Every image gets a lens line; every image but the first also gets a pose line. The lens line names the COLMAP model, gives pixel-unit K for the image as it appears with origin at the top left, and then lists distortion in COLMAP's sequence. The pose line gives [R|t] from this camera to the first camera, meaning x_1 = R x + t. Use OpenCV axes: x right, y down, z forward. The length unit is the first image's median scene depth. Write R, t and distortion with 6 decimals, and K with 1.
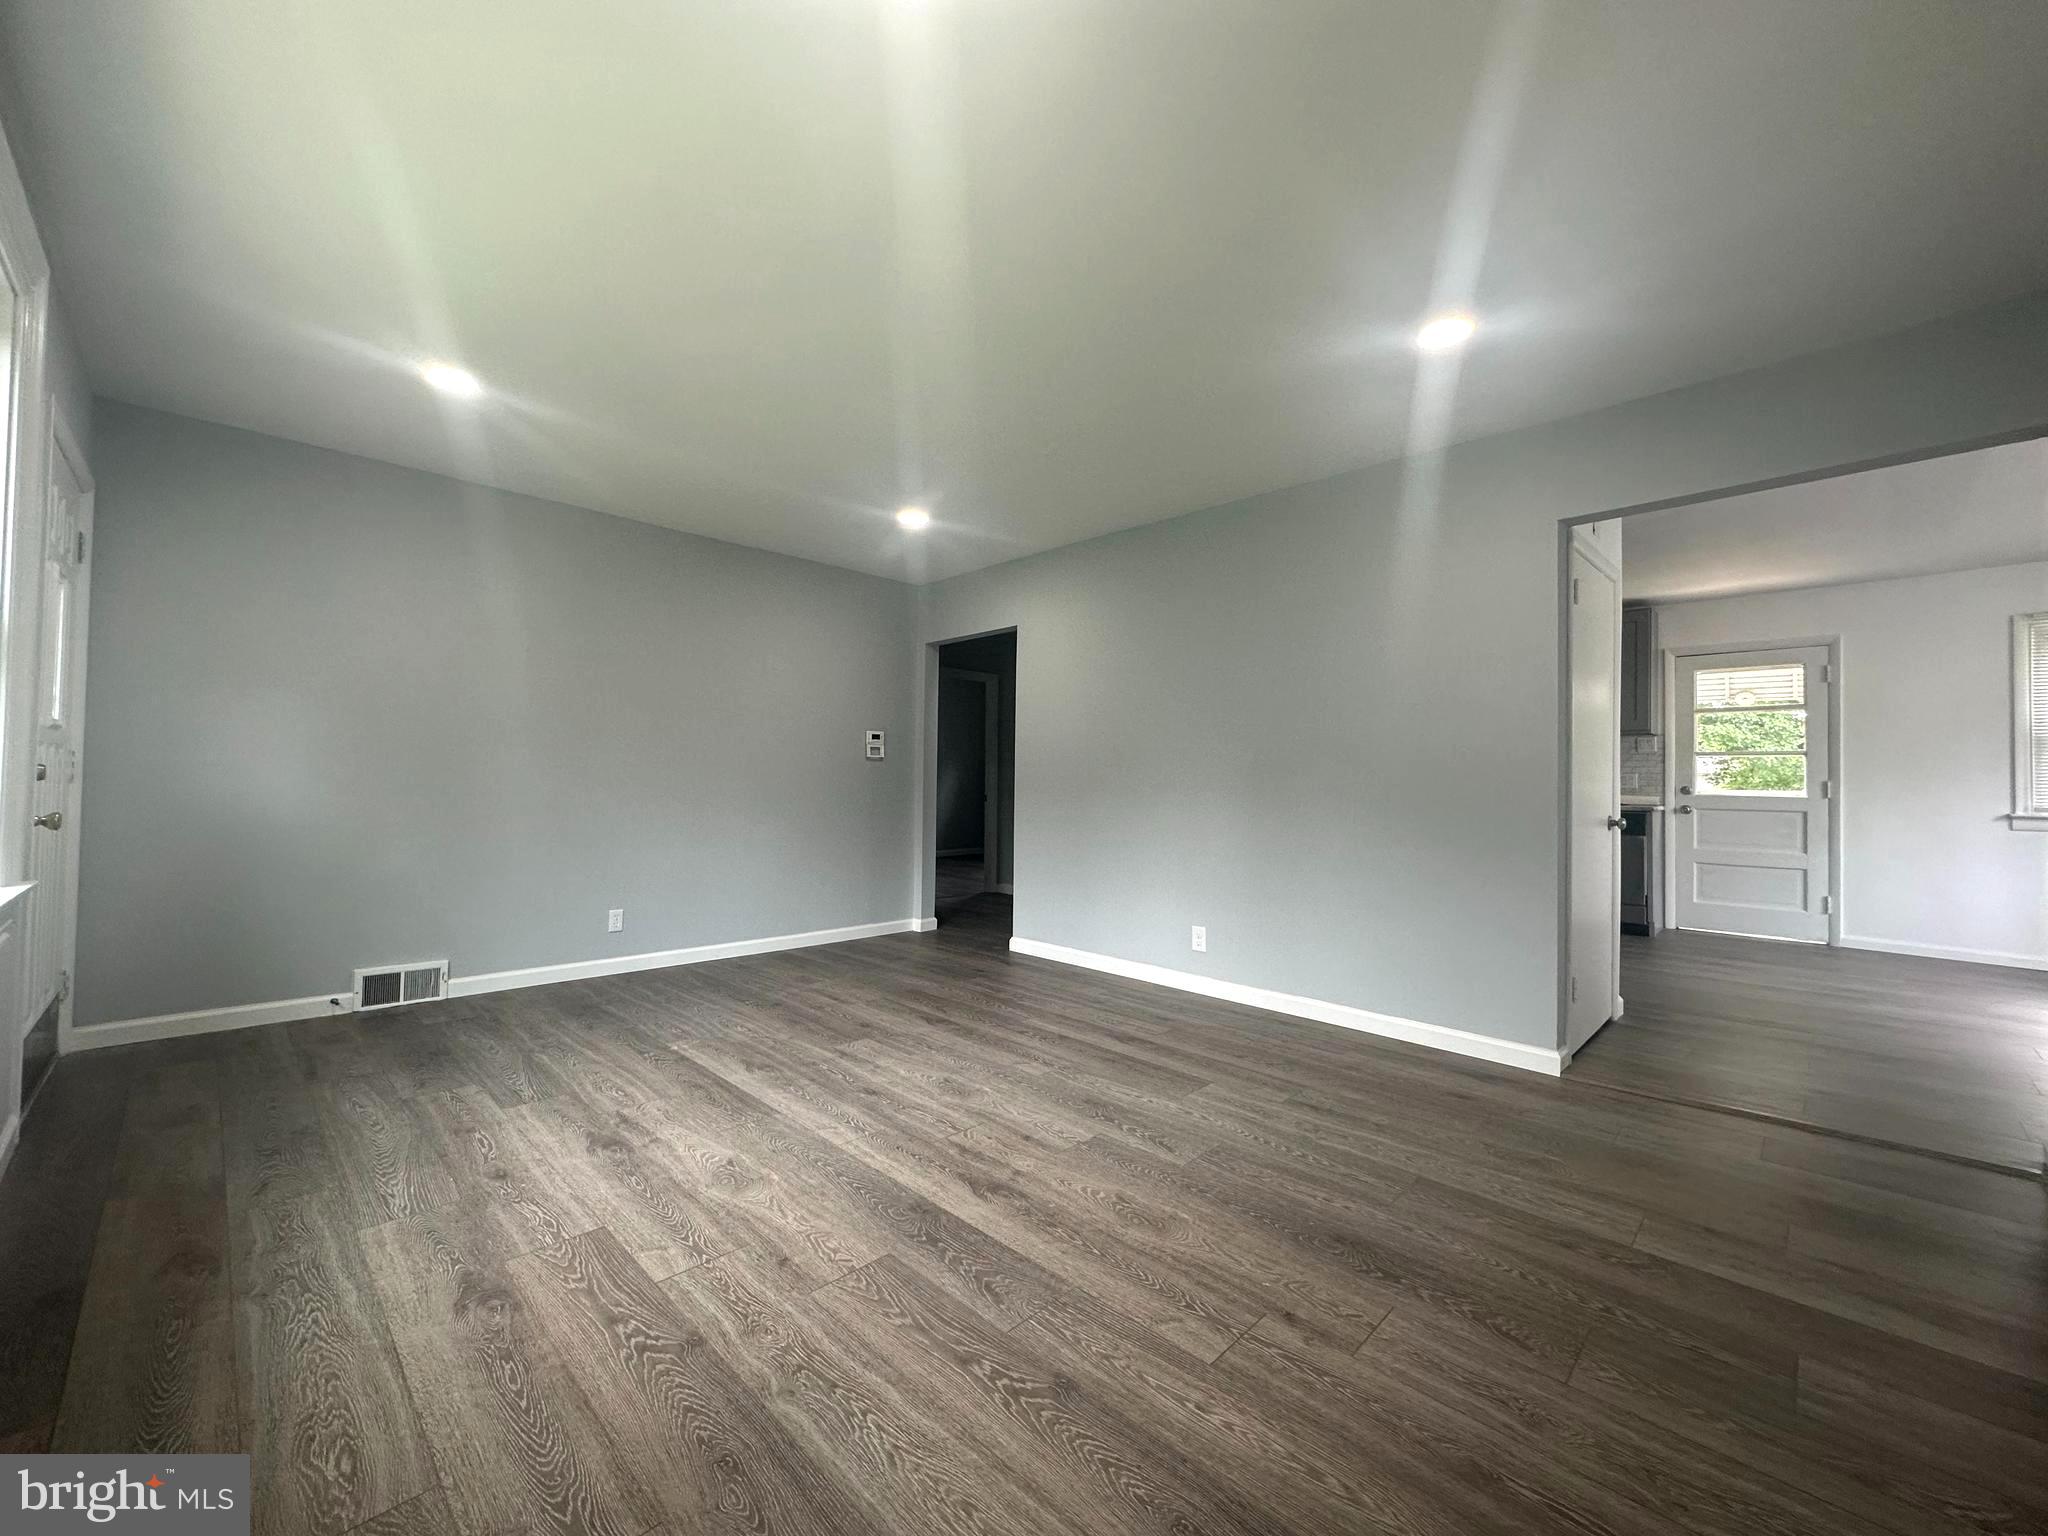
lens RADIAL K [[811.9, 0, 1023.4], [0, 811.9, 762.8], [0, 0, 1]] dist [-0.003064, 0.000460]
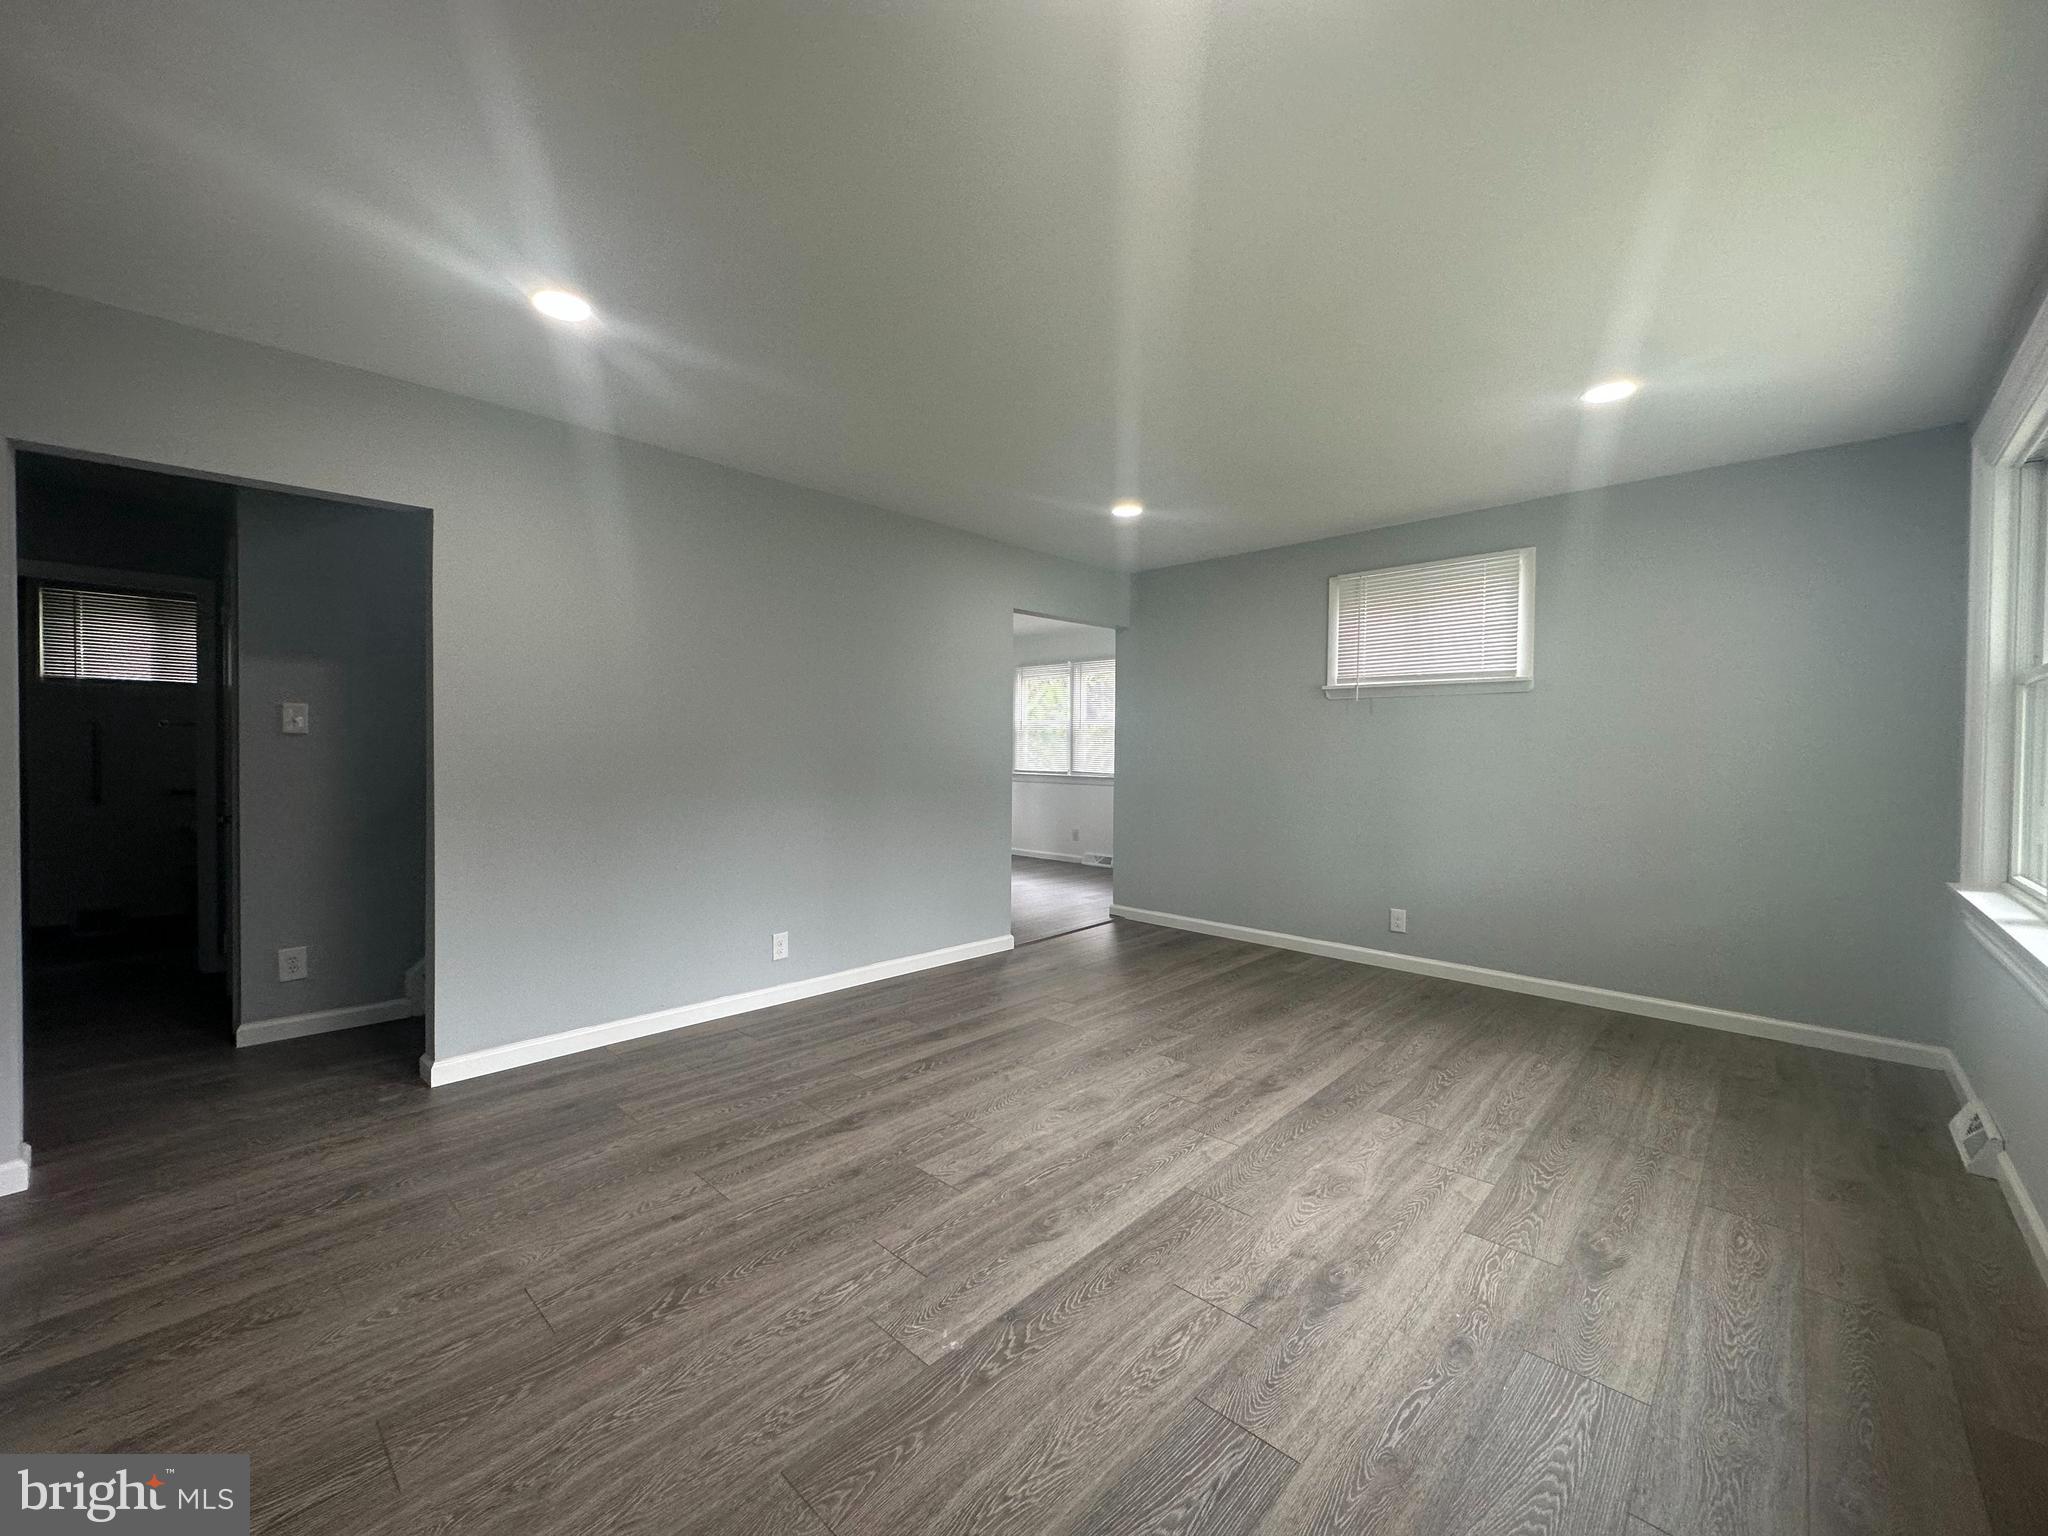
lens RADIAL K [[811.9, 0, 1024.7], [0, 811.9, 765.9], [0, 0, 1]] dist [-0.003064, 0.000460]
pose [[-0.018849, -0.033485, 0.999261, -1.277909], [-0.029924, 0.999010, 0.032912, -0.052951], [-0.999374, -0.029281, -0.019832, 1.327940]]
